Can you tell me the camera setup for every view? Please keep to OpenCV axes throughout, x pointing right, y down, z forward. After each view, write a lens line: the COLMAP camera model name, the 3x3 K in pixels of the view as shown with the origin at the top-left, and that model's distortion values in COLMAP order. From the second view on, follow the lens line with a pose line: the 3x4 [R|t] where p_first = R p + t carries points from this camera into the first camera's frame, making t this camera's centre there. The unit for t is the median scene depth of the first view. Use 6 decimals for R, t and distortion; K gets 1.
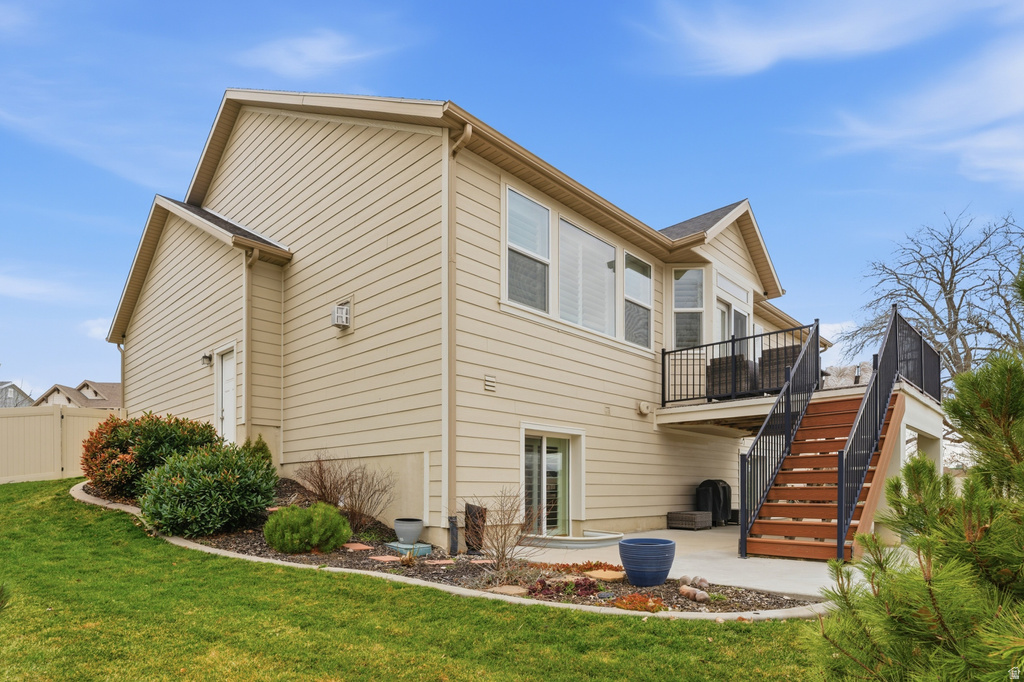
lens RADIAL K [[522.8, 0, 512.0], [0, 522.8, 341.0], [0, 0, 1]] dist [-0.000339, -0.000043]
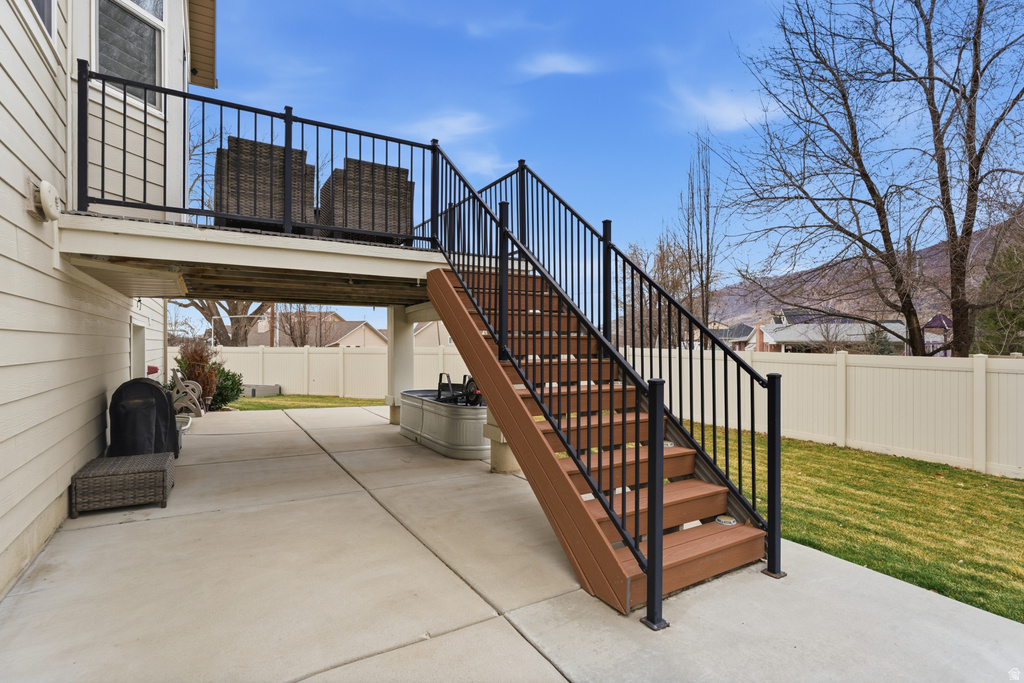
lens RADIAL K [[498.5, 0, 512.0], [0, 498.5, 341.5], [0, 0, 1]] dist [0.001211, 0.000334]
pose [[0.229490, 0.002469, 0.973308, 0.009921], [-0.263218, 0.962892, 0.059620, 0.118309], [-0.937043, -0.269875, 0.221624, 0.626623]]
